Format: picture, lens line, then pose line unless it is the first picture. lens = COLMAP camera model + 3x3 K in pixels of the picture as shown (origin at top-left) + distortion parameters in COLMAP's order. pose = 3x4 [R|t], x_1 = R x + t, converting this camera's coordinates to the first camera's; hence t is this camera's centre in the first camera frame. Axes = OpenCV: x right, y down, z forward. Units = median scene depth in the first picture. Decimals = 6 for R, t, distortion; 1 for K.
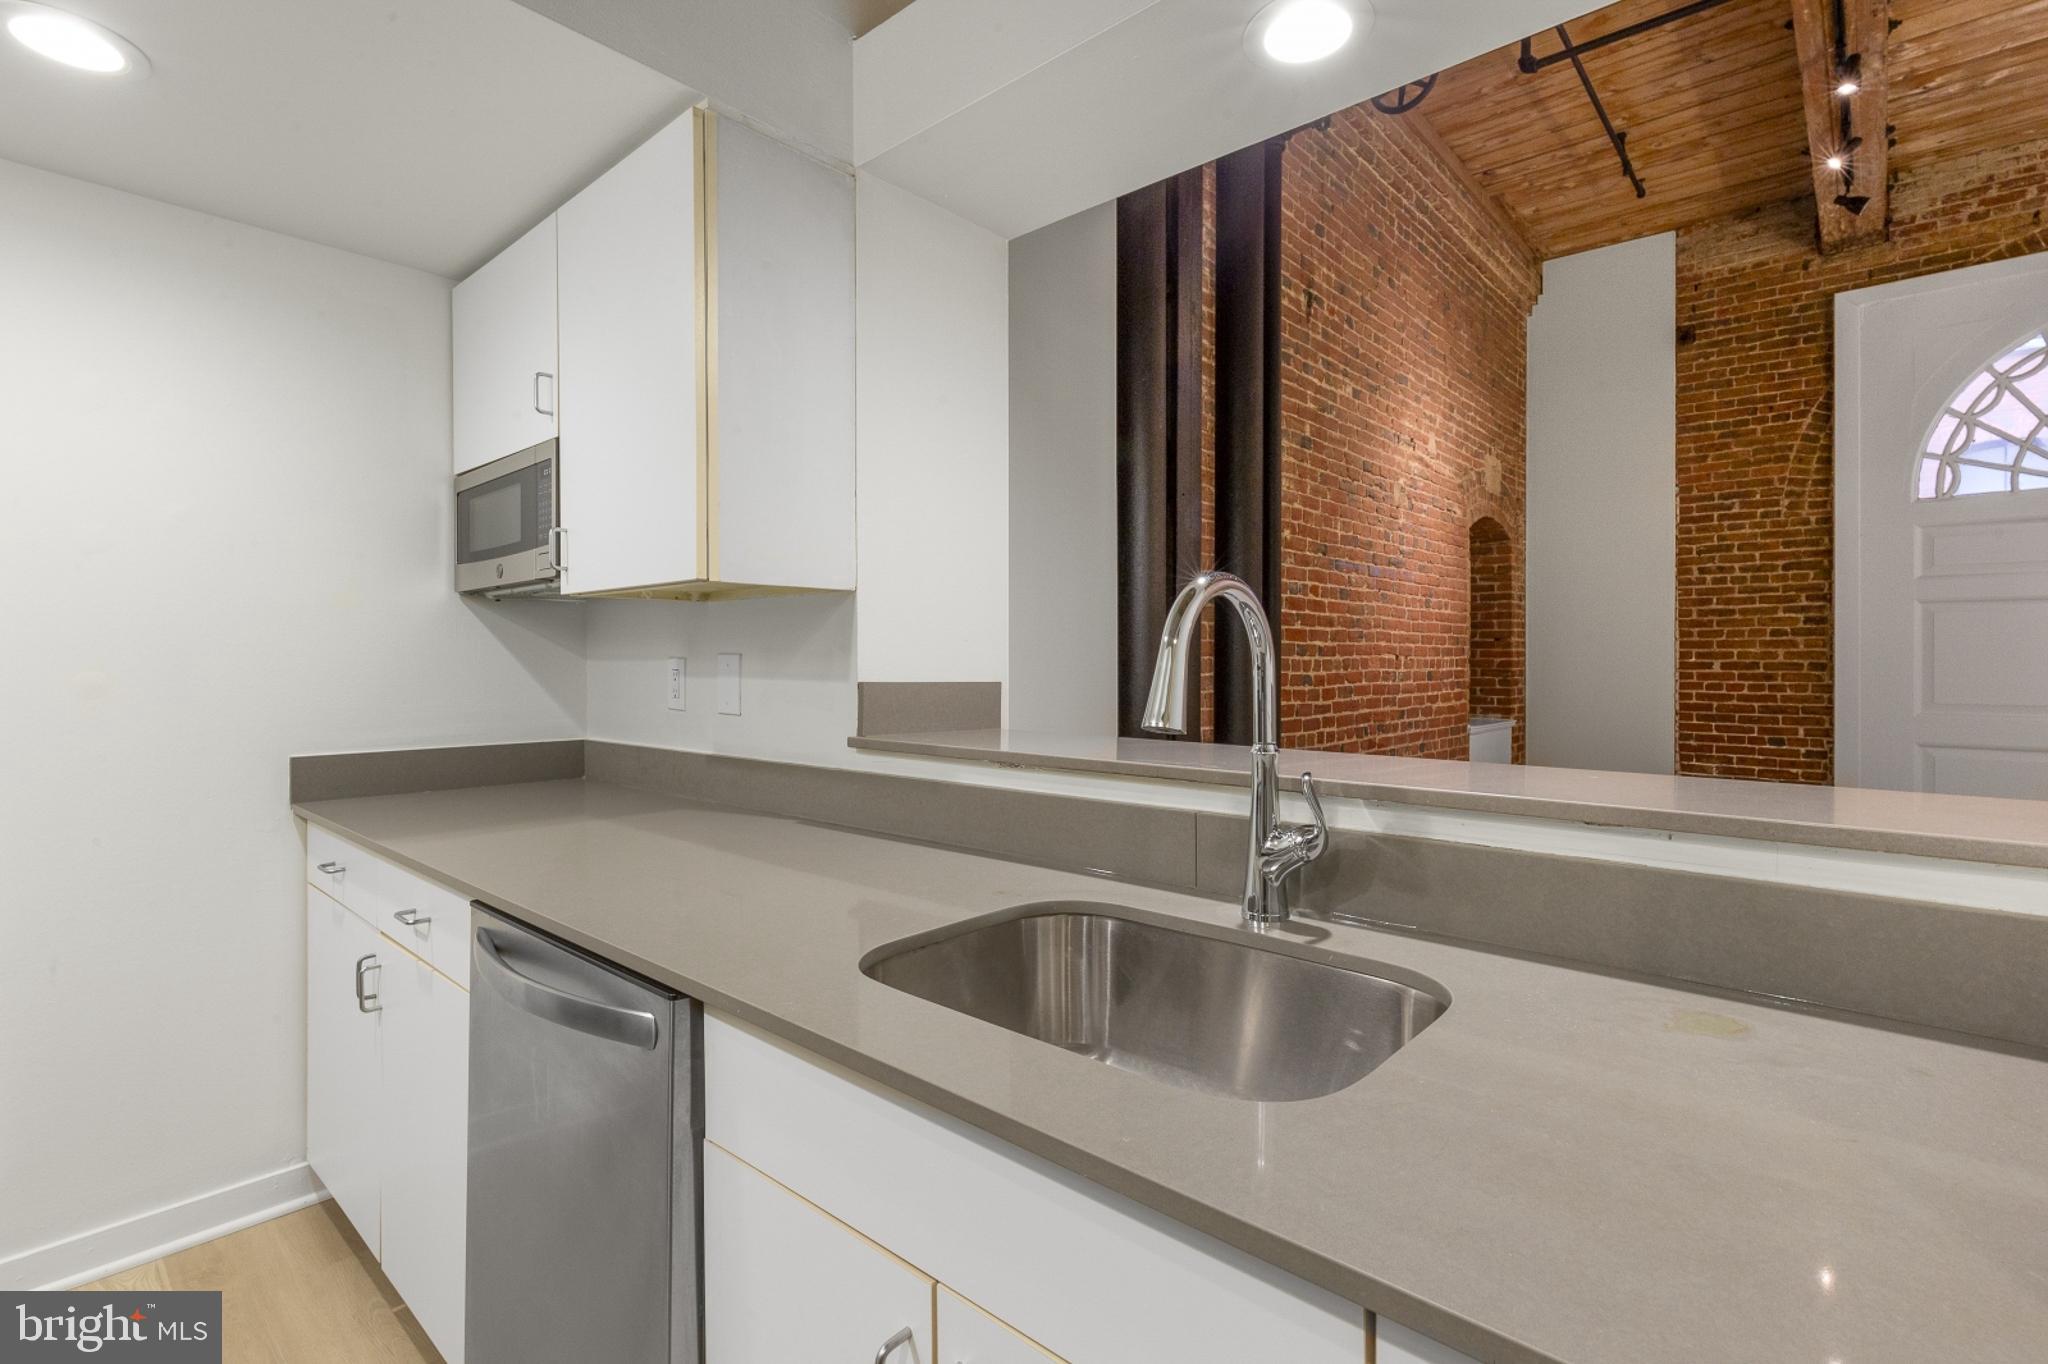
lens RADIAL K [[949.2, 0, 1019.5], [0, 949.2, 662.0], [0, 0, 1]] dist [0.001465, -0.000873]
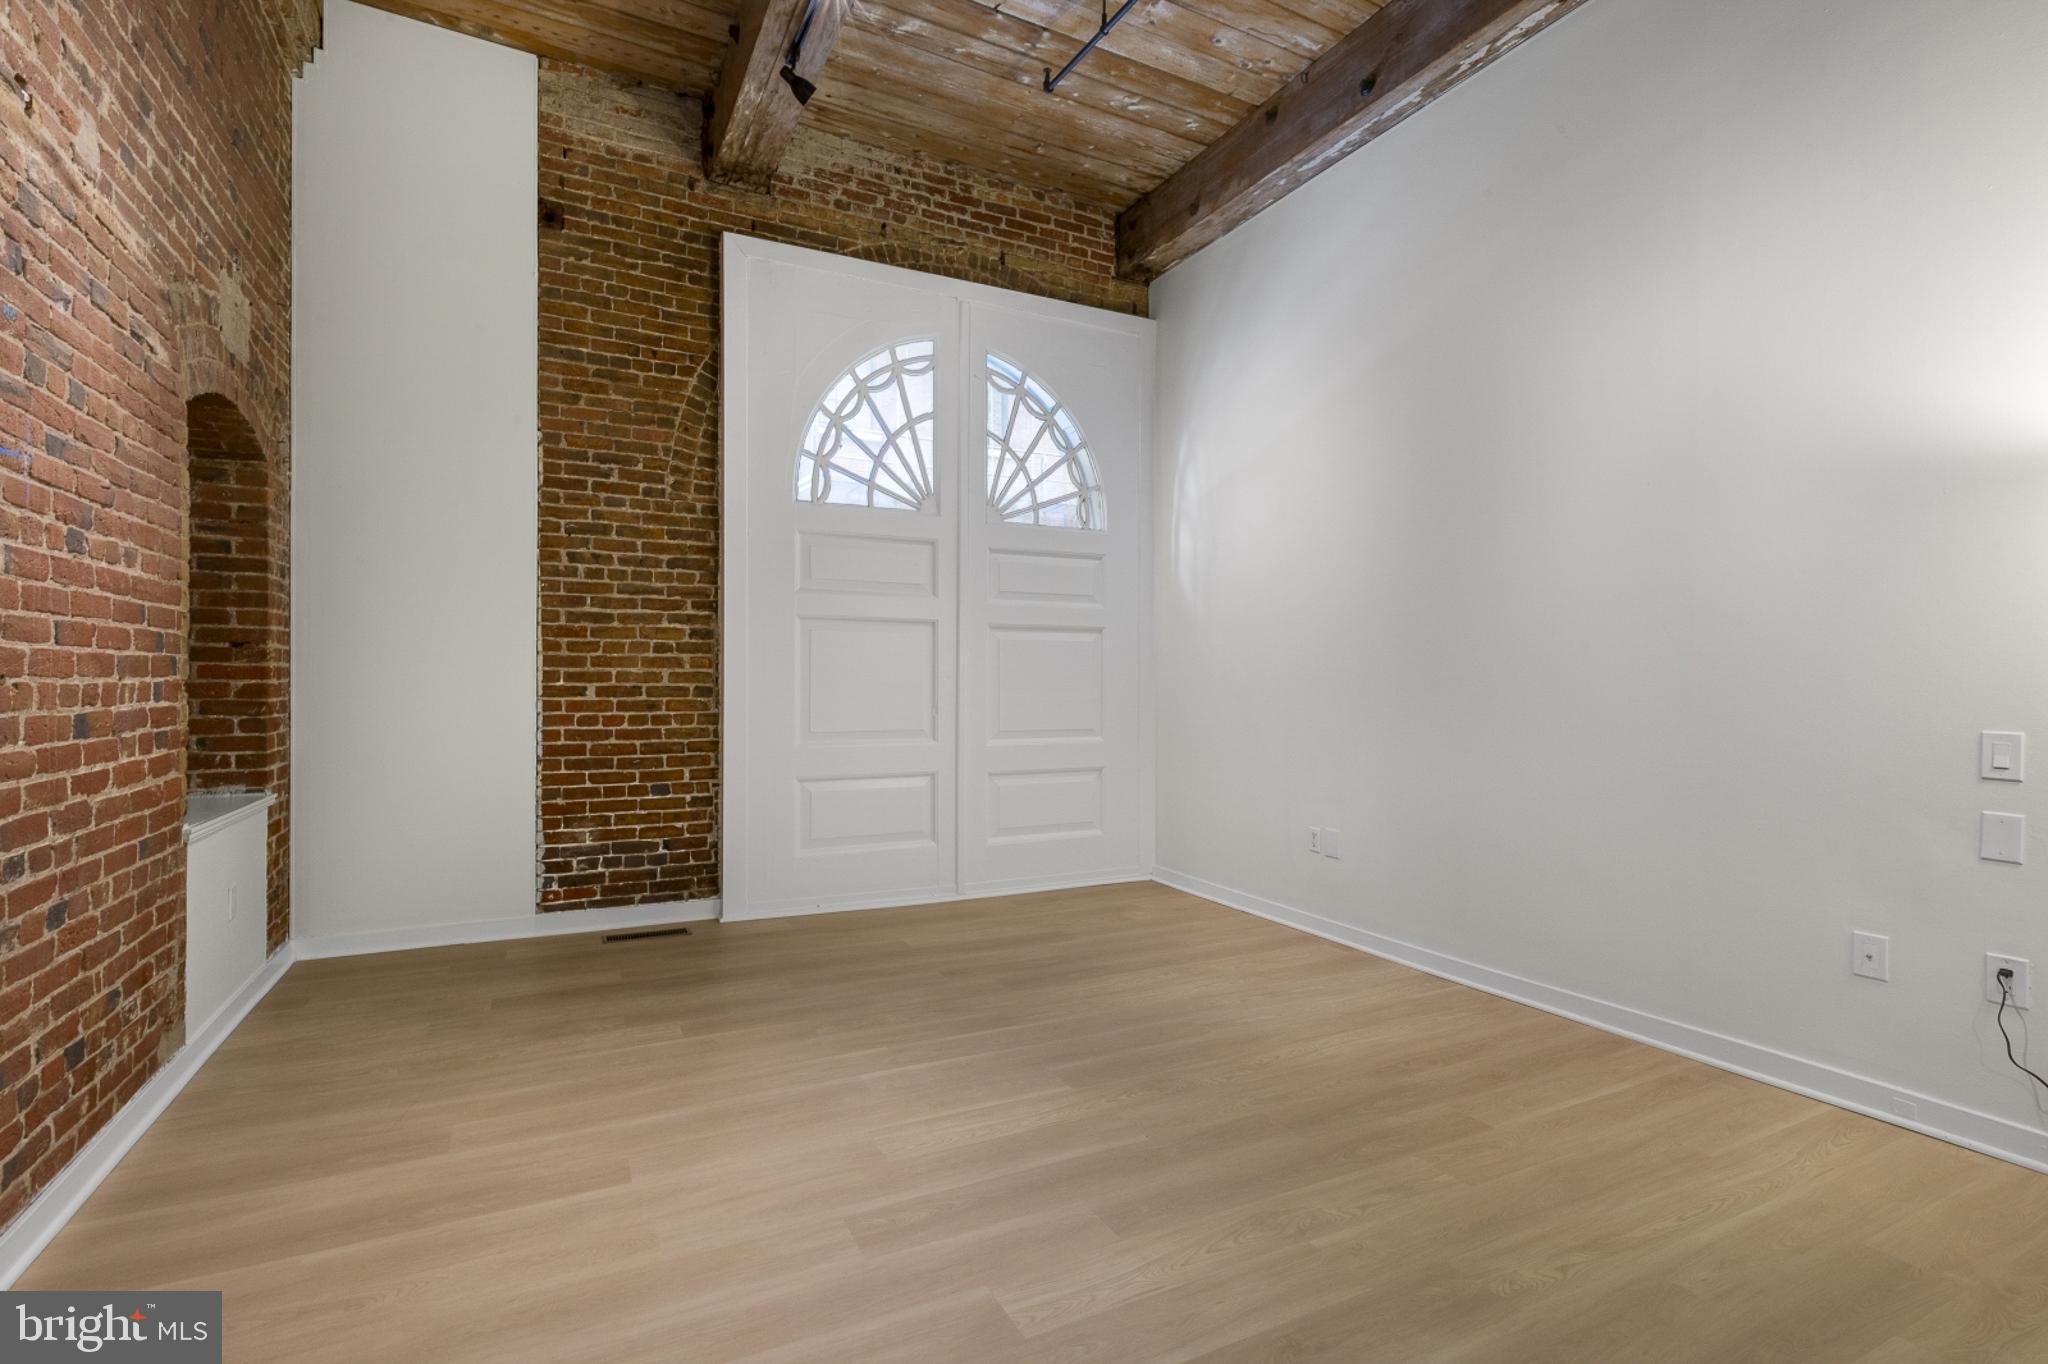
lens RADIAL K [[947.3, 0, 1024.0], [0, 947.3, 682.0], [0, 0, 1]] dist [0.003095, -0.000492]
pose [[0.356626, -0.000516, 0.934247, 0.186772], [-0.000115, 1.000000, 0.000597, -0.003749], [-0.934247, -0.000321, 0.356625, 0.454001]]
